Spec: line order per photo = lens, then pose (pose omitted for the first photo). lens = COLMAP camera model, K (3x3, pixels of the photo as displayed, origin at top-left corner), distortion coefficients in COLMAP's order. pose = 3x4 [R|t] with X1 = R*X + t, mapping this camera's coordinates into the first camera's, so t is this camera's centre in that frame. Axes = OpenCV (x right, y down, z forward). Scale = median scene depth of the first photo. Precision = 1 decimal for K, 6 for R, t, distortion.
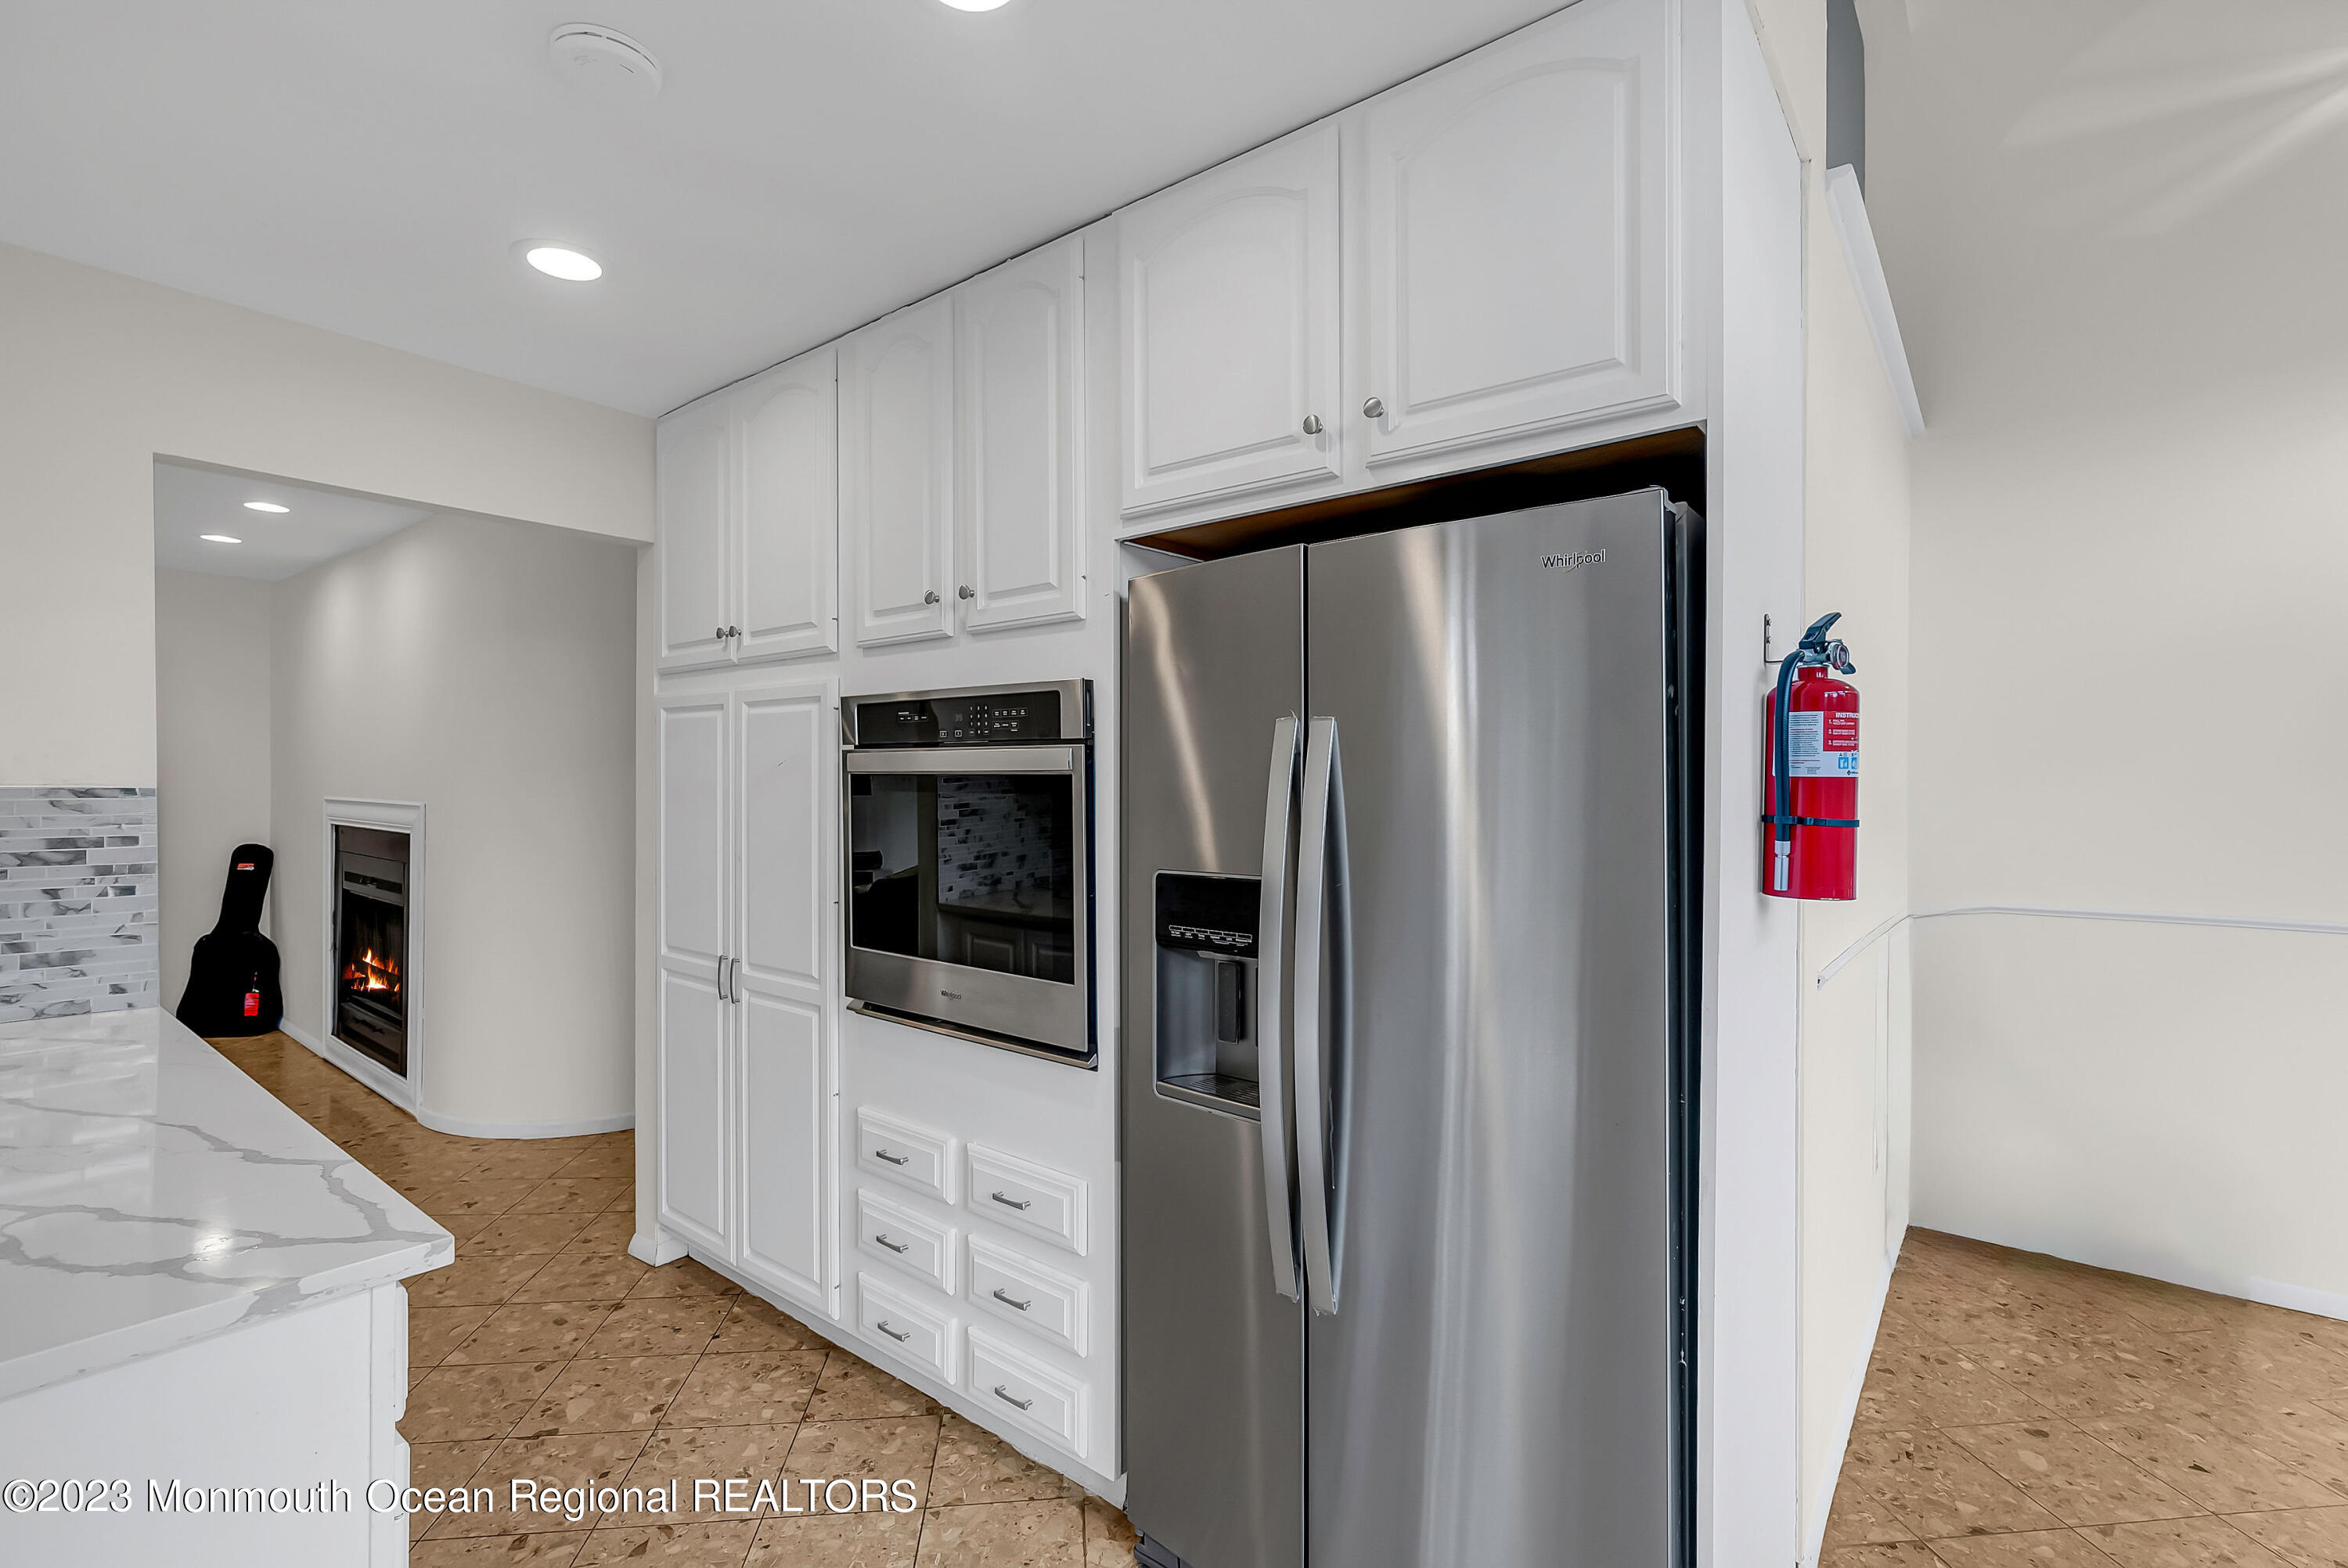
lens RADIAL K [[1064.7, 0, 1179.9], [0, 1064.7, 782.4], [0, 0, 1]] dist [-0.019700, 0.007030]
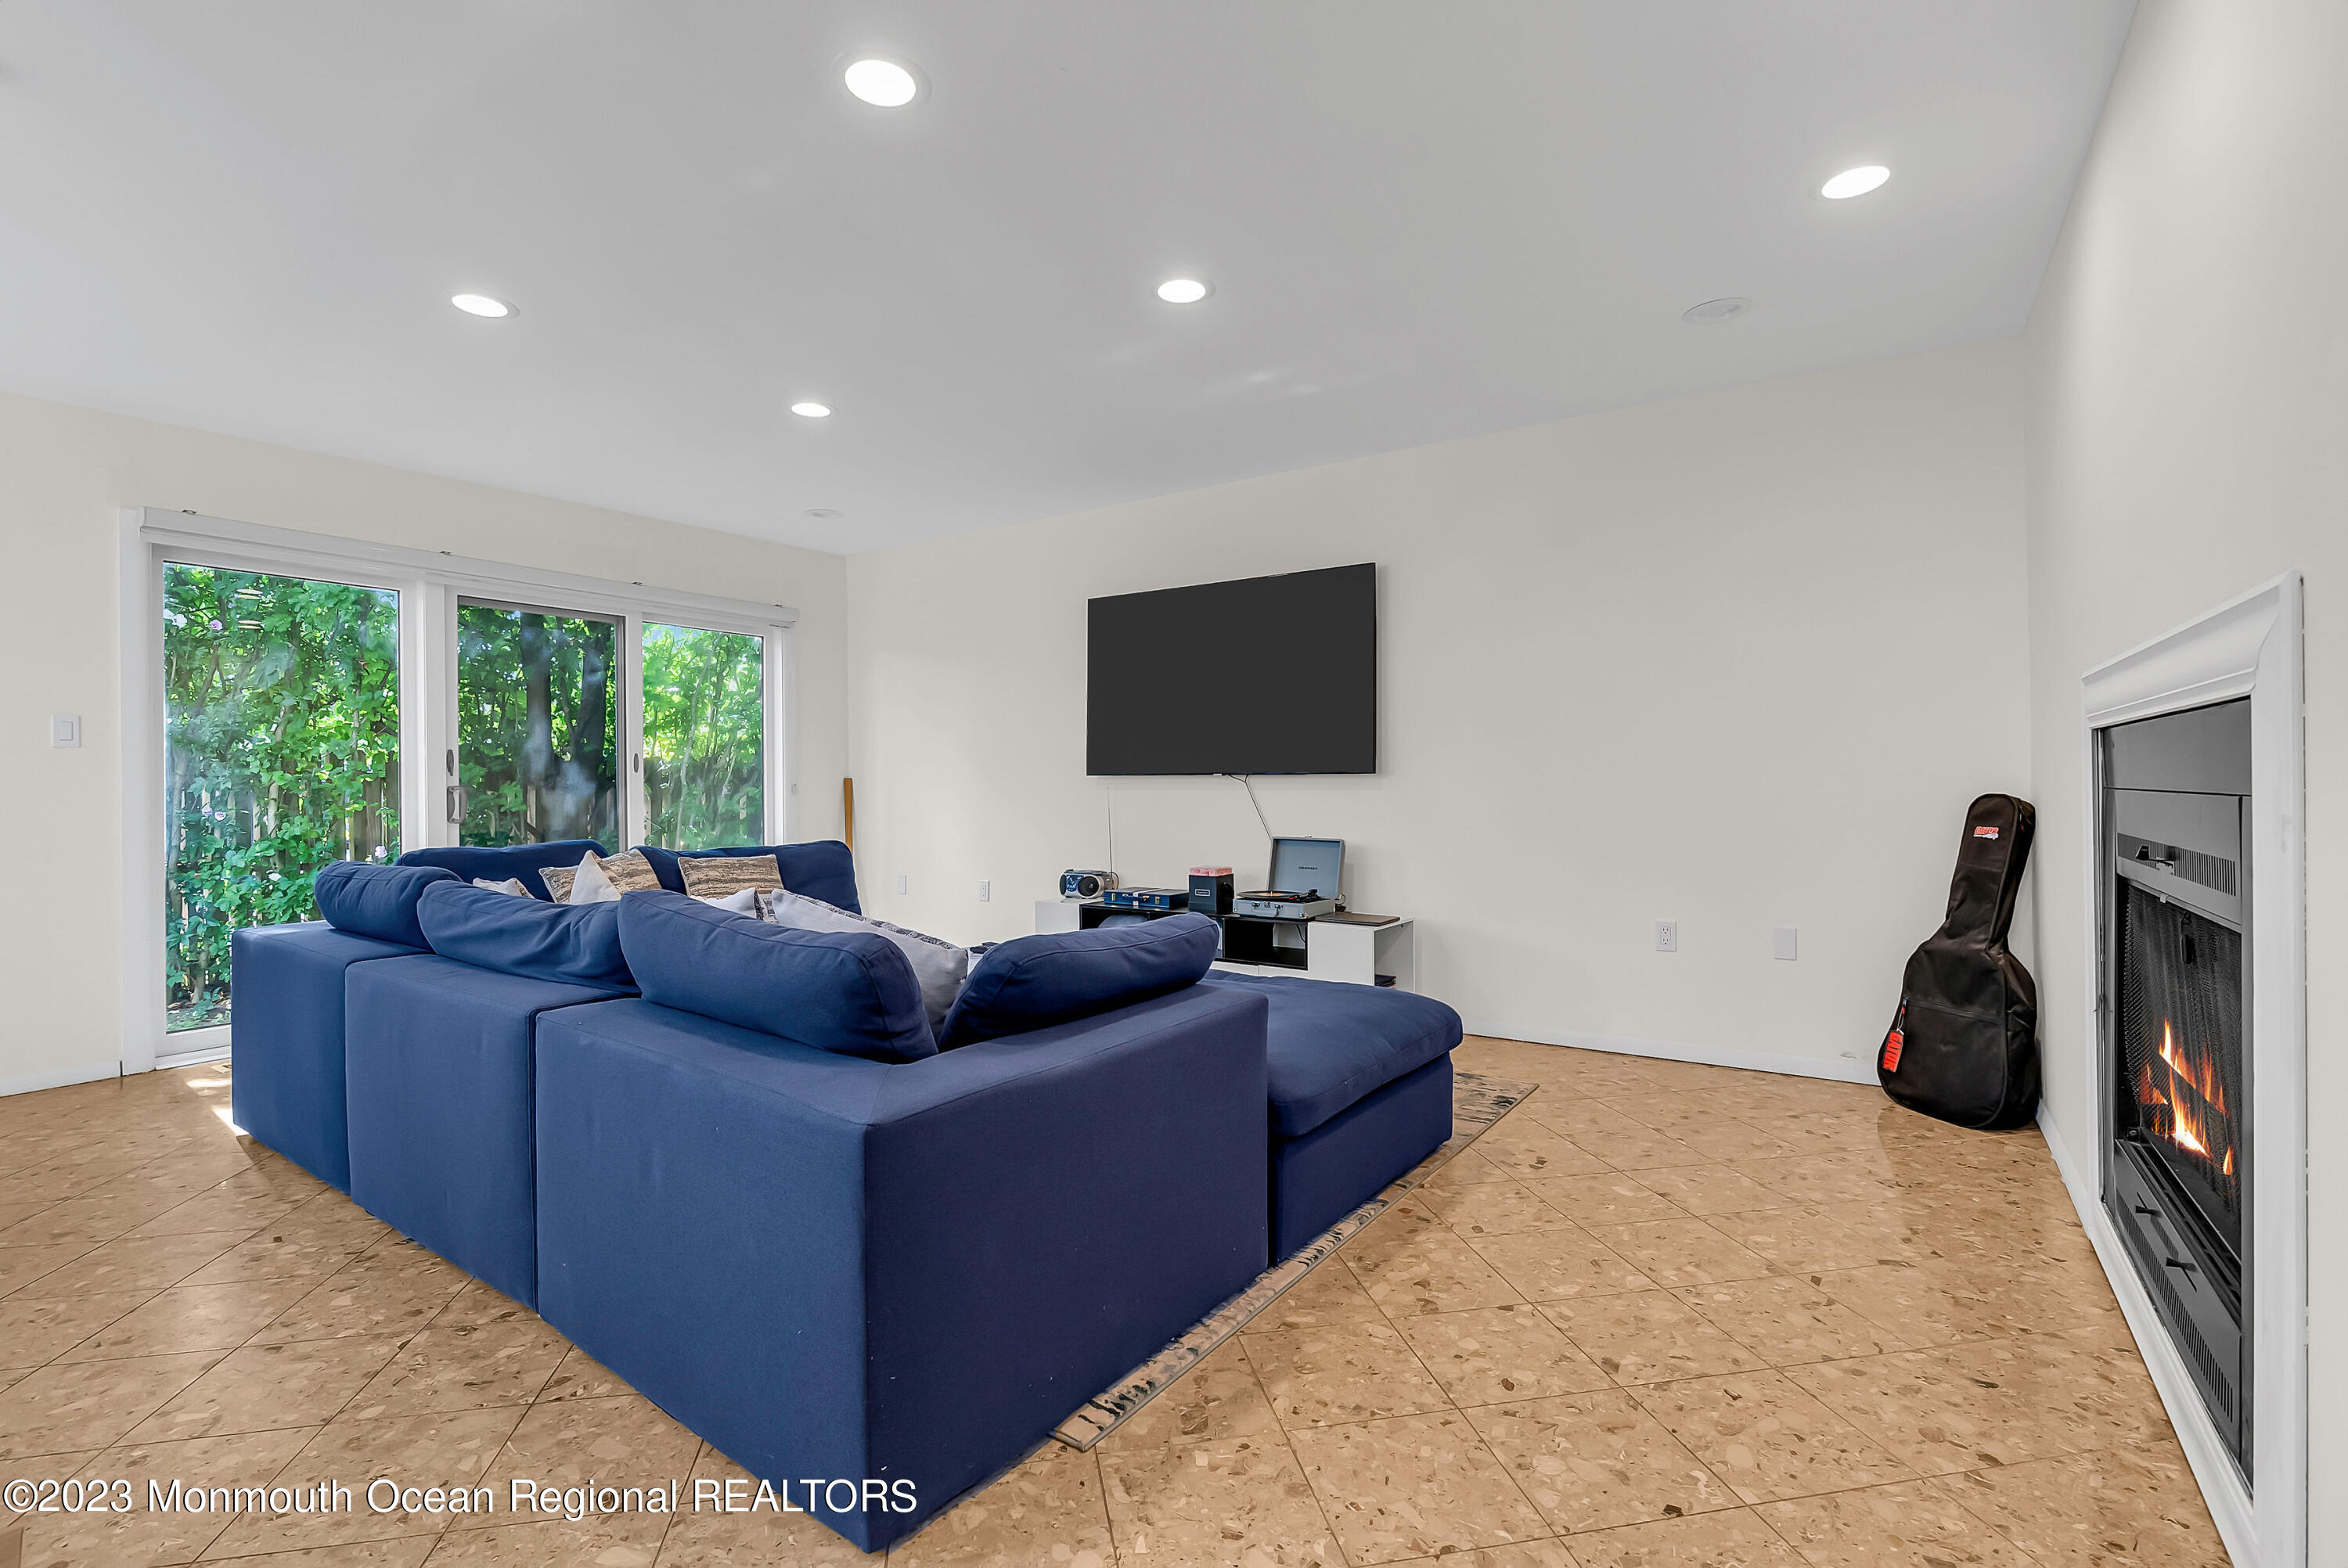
lens RADIAL K [[1064.7, 0, 1179.9], [0, 1064.7, 782.4], [0, 0, 1]] dist [-0.019700, 0.007030]
pose [[0.078501, -0.006616, -0.996892, -0.368739], [-0.012038, 0.999899, -0.007584, 0.066663], [0.996841, 0.012596, 0.078413, 0.548898]]
